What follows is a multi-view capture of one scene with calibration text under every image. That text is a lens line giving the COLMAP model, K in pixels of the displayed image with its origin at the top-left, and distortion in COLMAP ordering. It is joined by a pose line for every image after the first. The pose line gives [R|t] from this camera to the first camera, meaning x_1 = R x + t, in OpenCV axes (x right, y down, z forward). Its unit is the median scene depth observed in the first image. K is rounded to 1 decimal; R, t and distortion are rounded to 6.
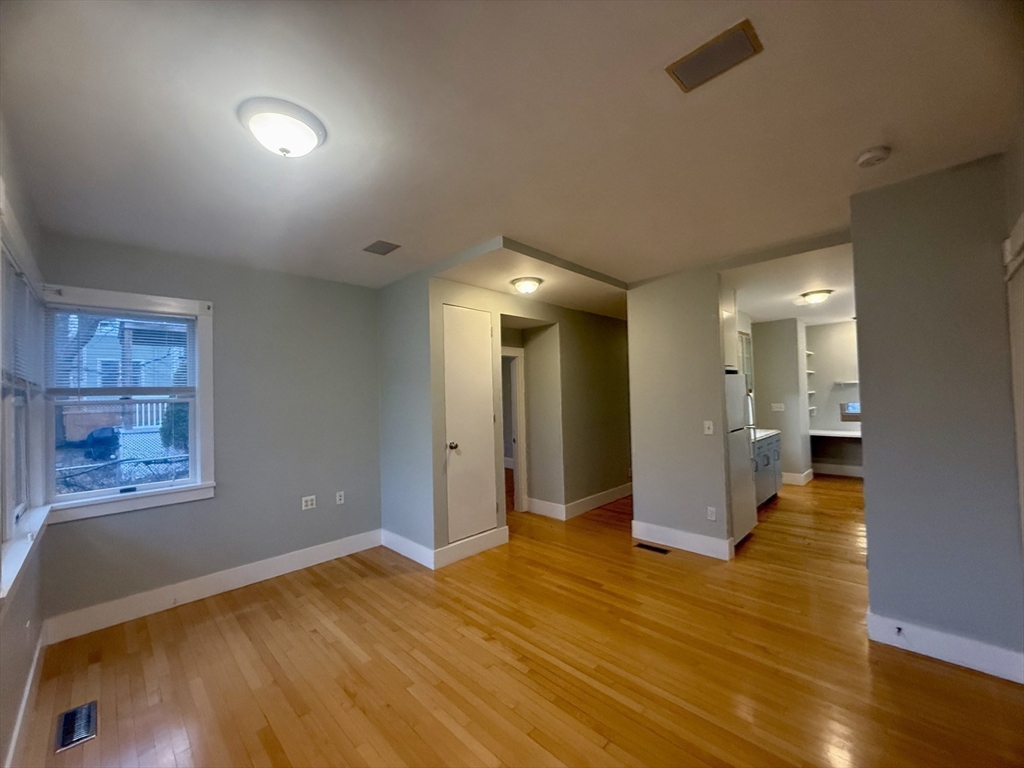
lens RADIAL K [[421.3, 0, 512.0], [0, 421.3, 384.0], [0, 0, 1]] dist [-0.001606, -0.000055]
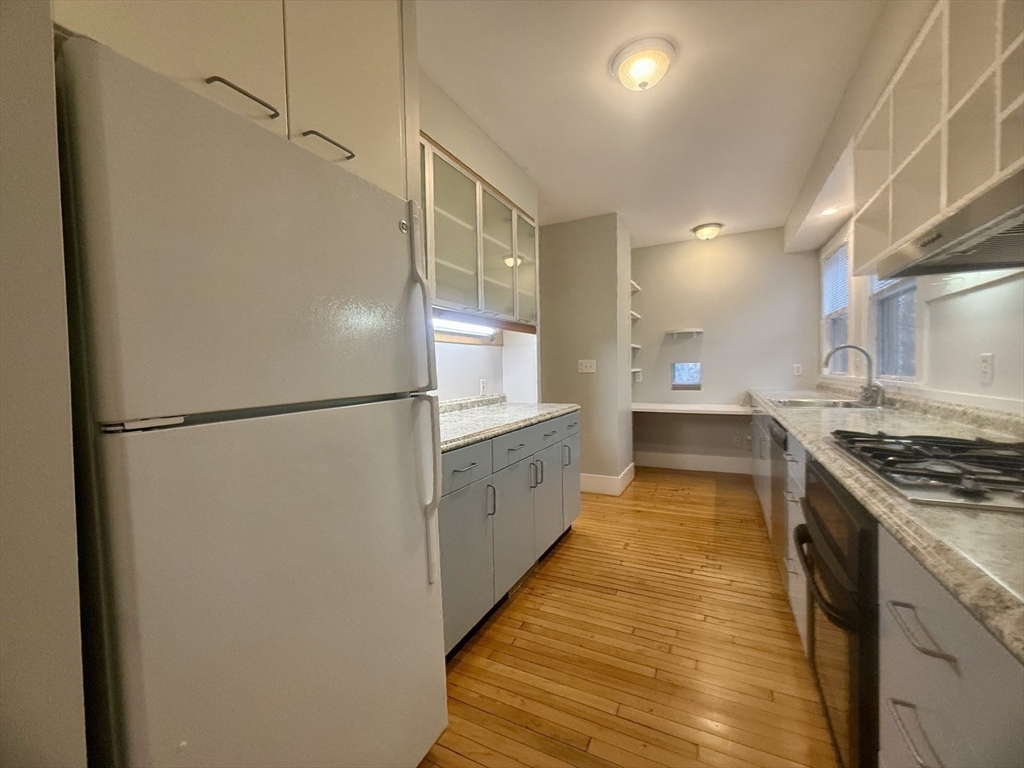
lens RADIAL K [[409.3, 0, 512.0], [0, 409.3, 384.0], [0, 0, 1]] dist [-0.001514, 0.000218]
pose [[0.948061, -0.004643, 0.318055, 0.333992], [-0.011067, 0.998807, 0.047571, 0.052586], [-0.317897, -0.048621, 0.946878, 0.465526]]
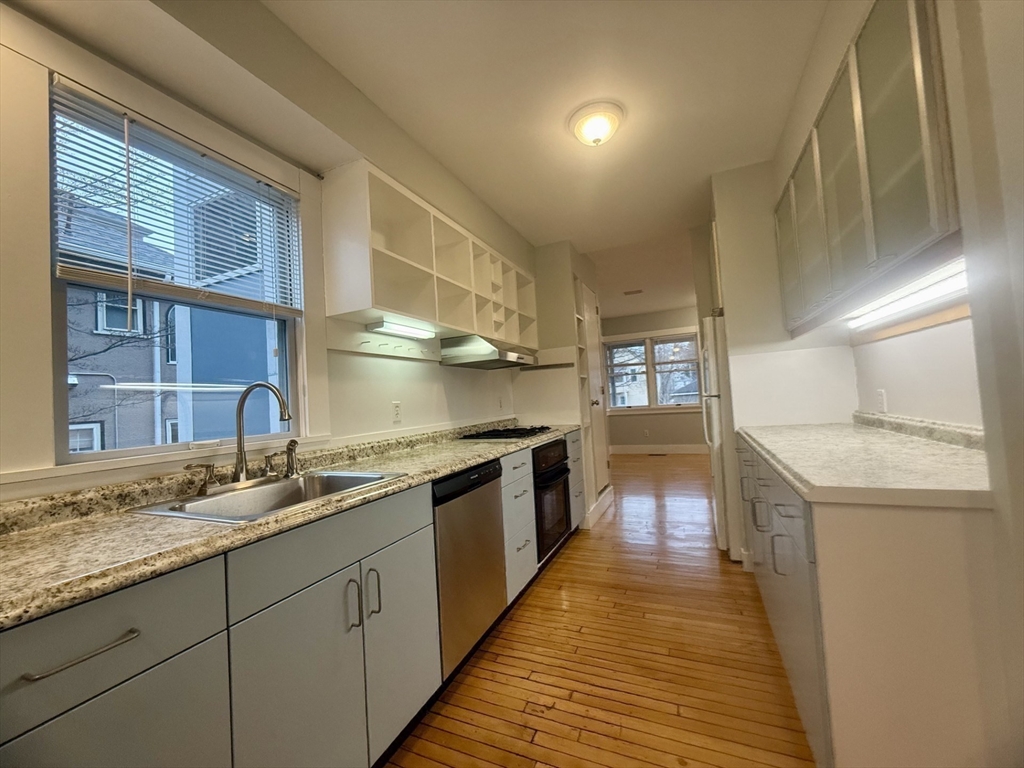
lens RADIAL K [[409.3, 0, 512.0], [0, 409.3, 384.0], [0, 0, 1]] dist [-0.001514, 0.000218]
pose [[-0.924739, 0.065363, -0.374948, 0.705602], [0.091716, 0.994381, -0.052856, 0.055943], [0.369387, -0.083267, -0.925538, 0.971548]]
